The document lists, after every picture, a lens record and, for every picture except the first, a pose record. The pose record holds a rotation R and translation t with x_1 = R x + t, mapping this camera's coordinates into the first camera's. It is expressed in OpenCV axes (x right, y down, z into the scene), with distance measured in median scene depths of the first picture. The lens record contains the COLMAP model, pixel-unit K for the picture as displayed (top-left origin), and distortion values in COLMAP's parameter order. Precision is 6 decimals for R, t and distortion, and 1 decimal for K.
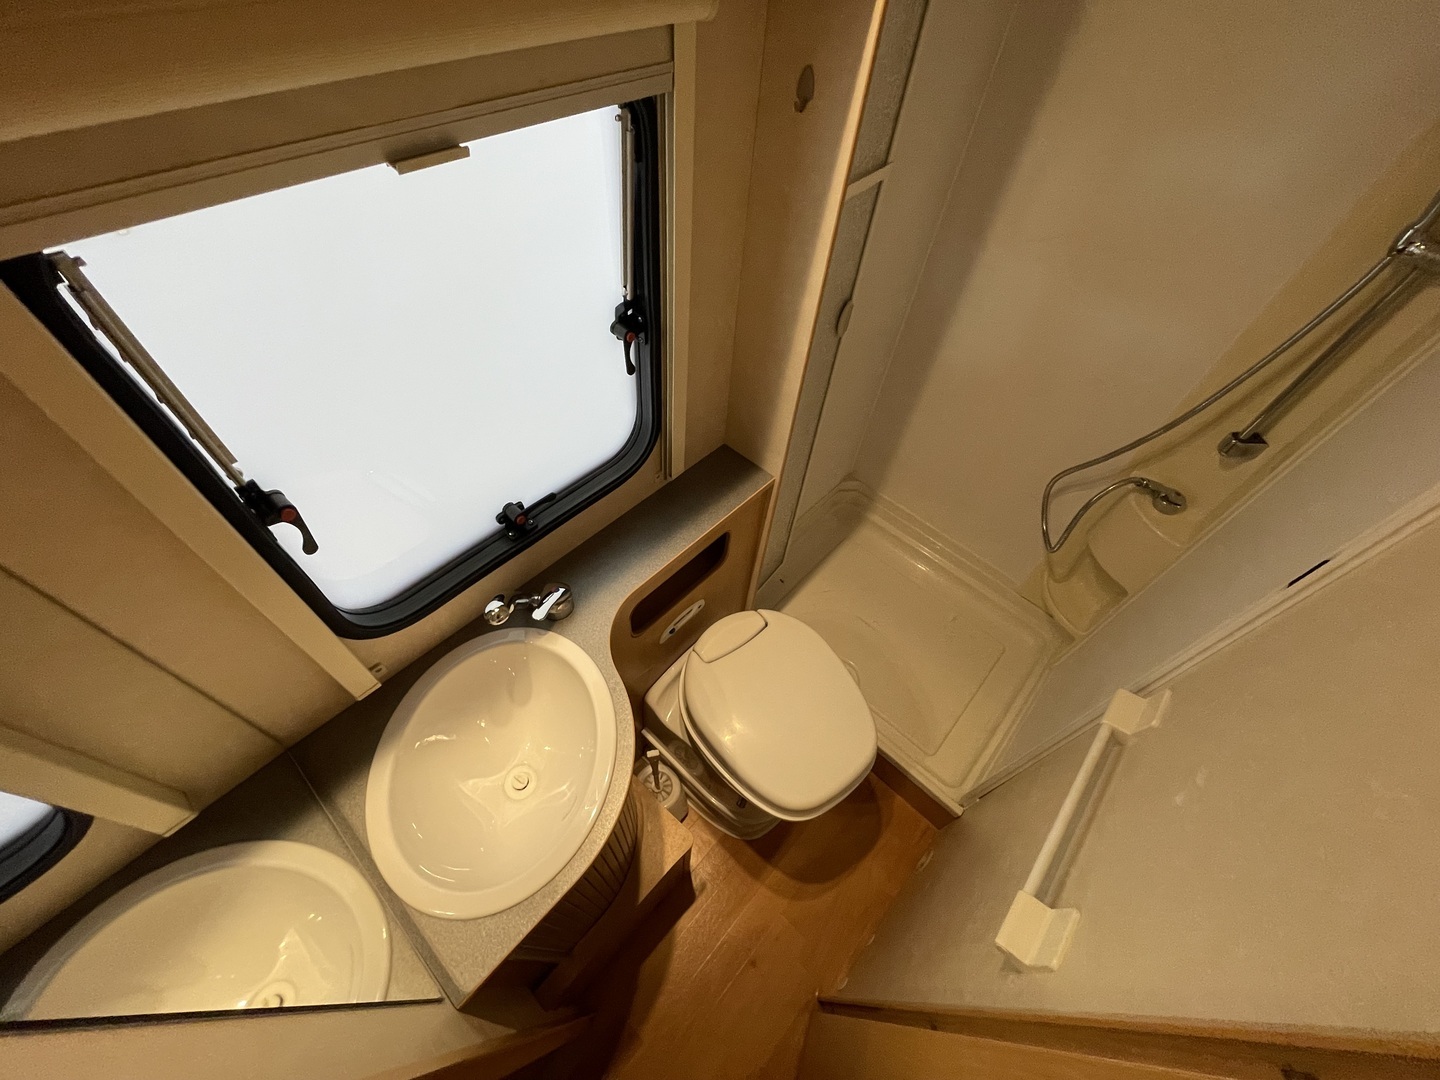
lens RADIAL K [[584.9, 0, 720.0], [0, 584.9, 540.0], [0, 0, 1]] dist [-0.001530, -0.000073]
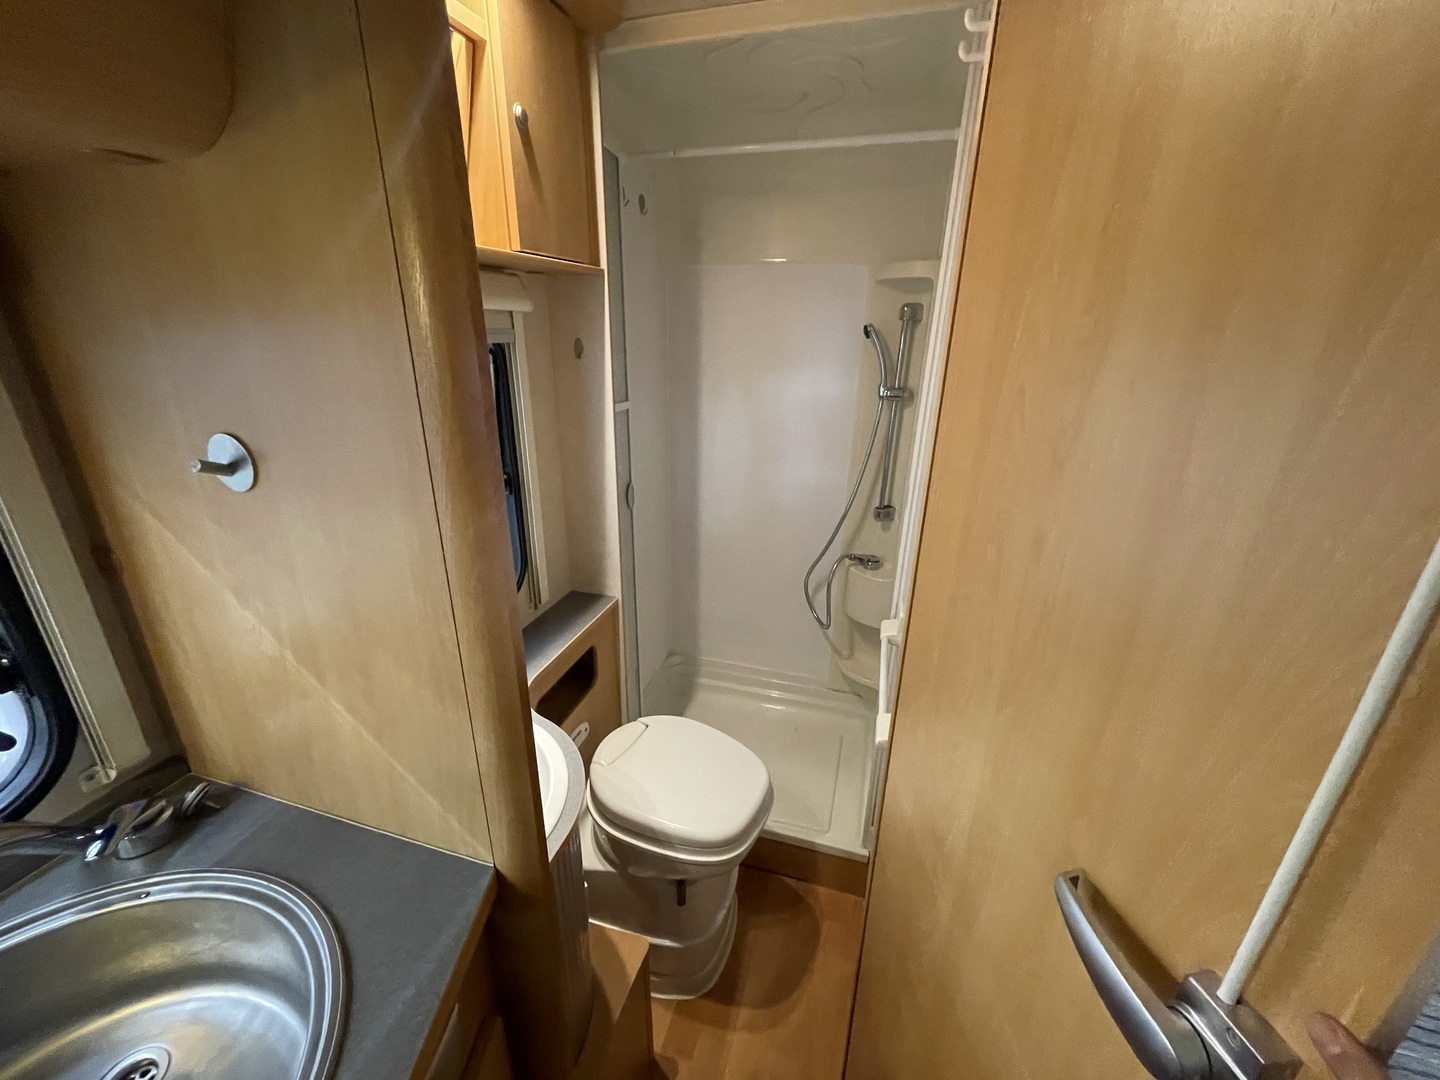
lens RADIAL K [[577.0, 0, 722.2], [0, 577.0, 534.8], [0, 0, 1]] dist [-0.001857, -0.000335]
pose [[0.893954, -0.203610, 0.399236, -0.164748], [0.380579, 0.815318, -0.436367, 0.383408], [-0.236656, 0.542033, 0.806346, -0.158869]]
